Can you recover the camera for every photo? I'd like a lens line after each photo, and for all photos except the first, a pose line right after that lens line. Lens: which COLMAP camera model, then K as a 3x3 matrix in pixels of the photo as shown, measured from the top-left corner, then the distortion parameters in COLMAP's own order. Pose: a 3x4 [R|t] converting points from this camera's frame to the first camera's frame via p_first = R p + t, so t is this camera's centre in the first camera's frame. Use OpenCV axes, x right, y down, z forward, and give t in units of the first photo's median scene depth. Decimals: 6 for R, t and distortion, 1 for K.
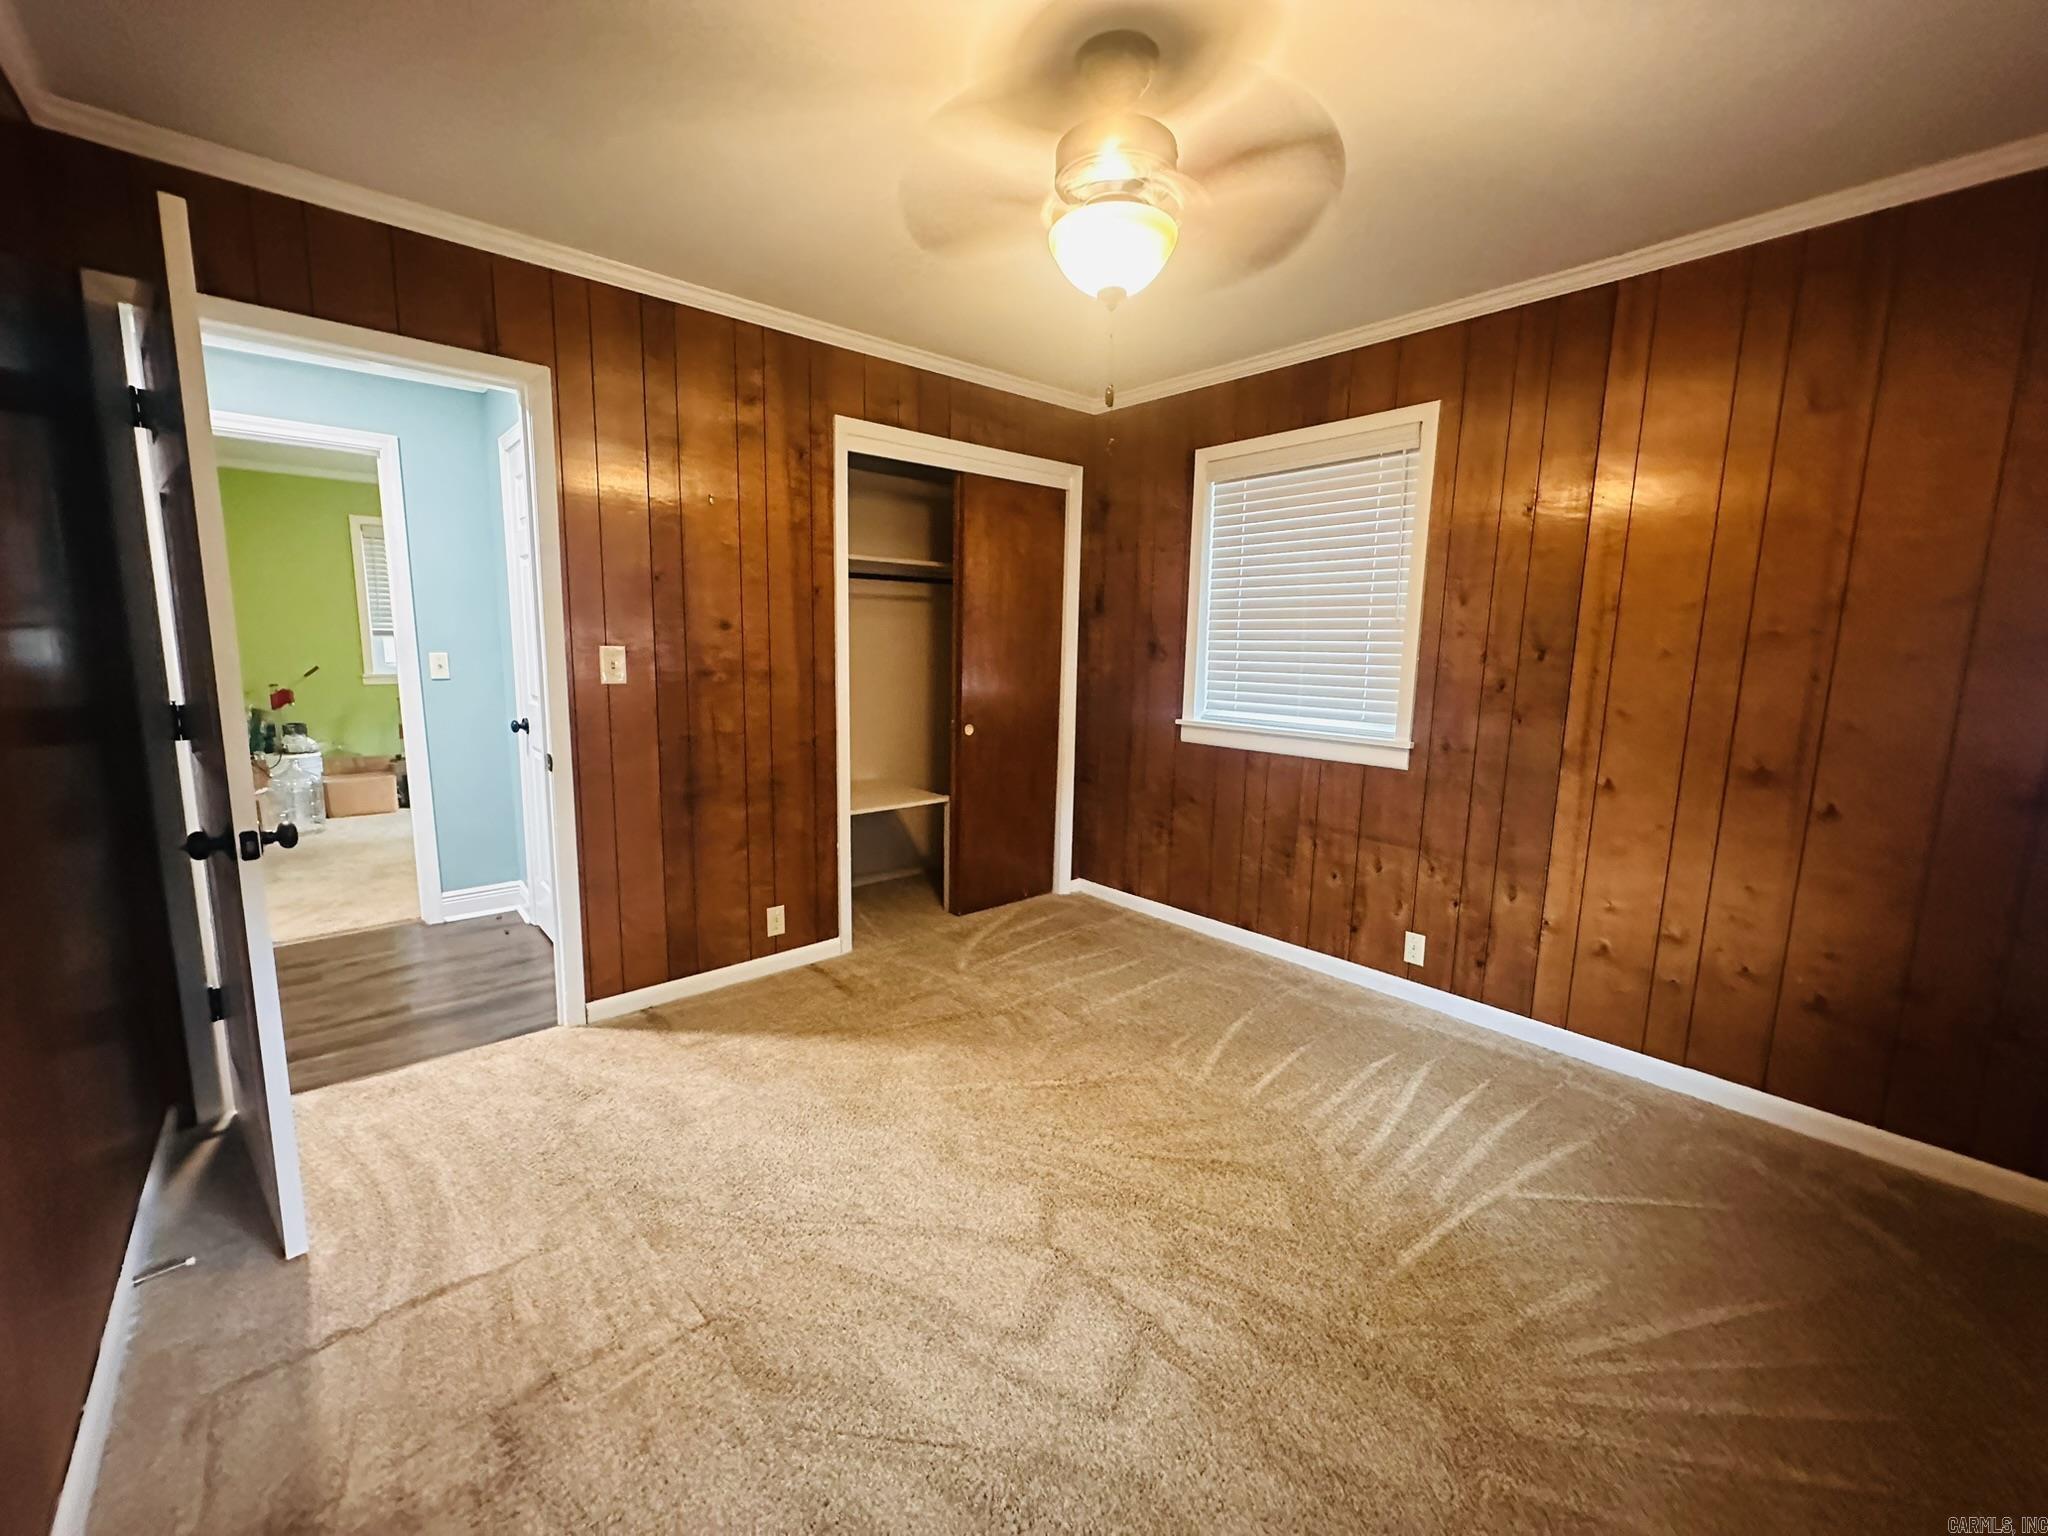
lens RADIAL K [[819.5, 0, 1020.8], [0, 819.5, 765.5], [0, 0, 1]] dist [0.000895, 0.000252]
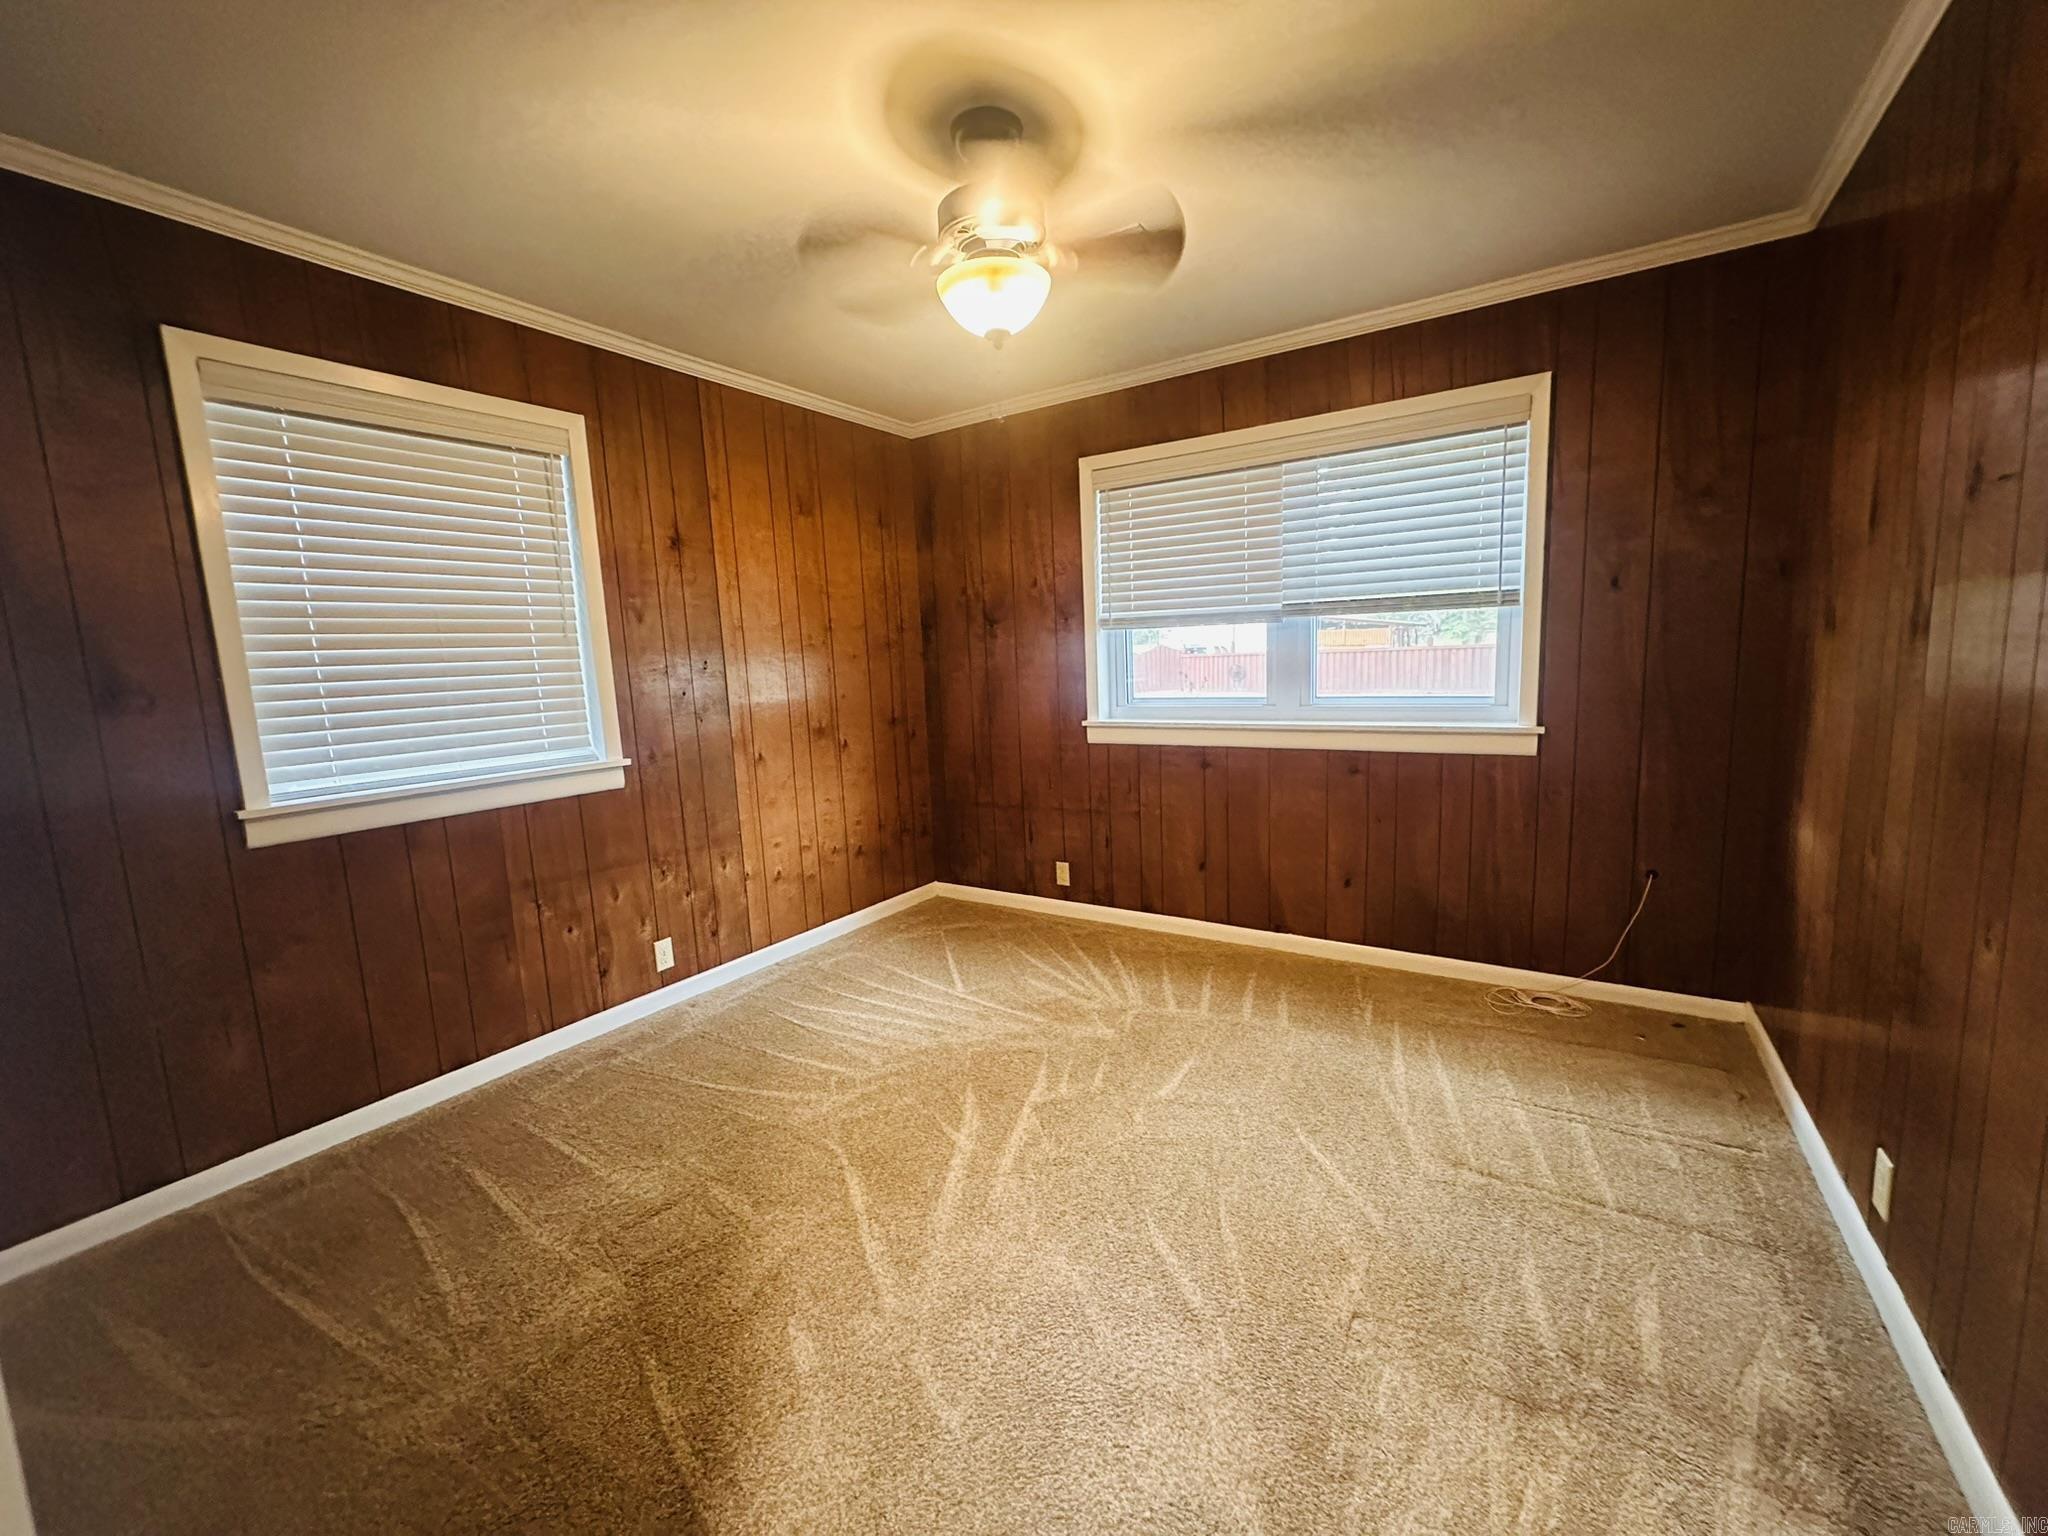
lens RADIAL K [[819.5, 0, 1020.8], [0, 819.5, 765.5], [0, 0, 1]] dist [0.000895, 0.000252]
pose [[-0.269888, -0.131820, 0.953826, -0.630536], [0.181857, 0.965779, 0.184929, -0.122243], [-0.945562, 0.223370, -0.236680, 0.820592]]
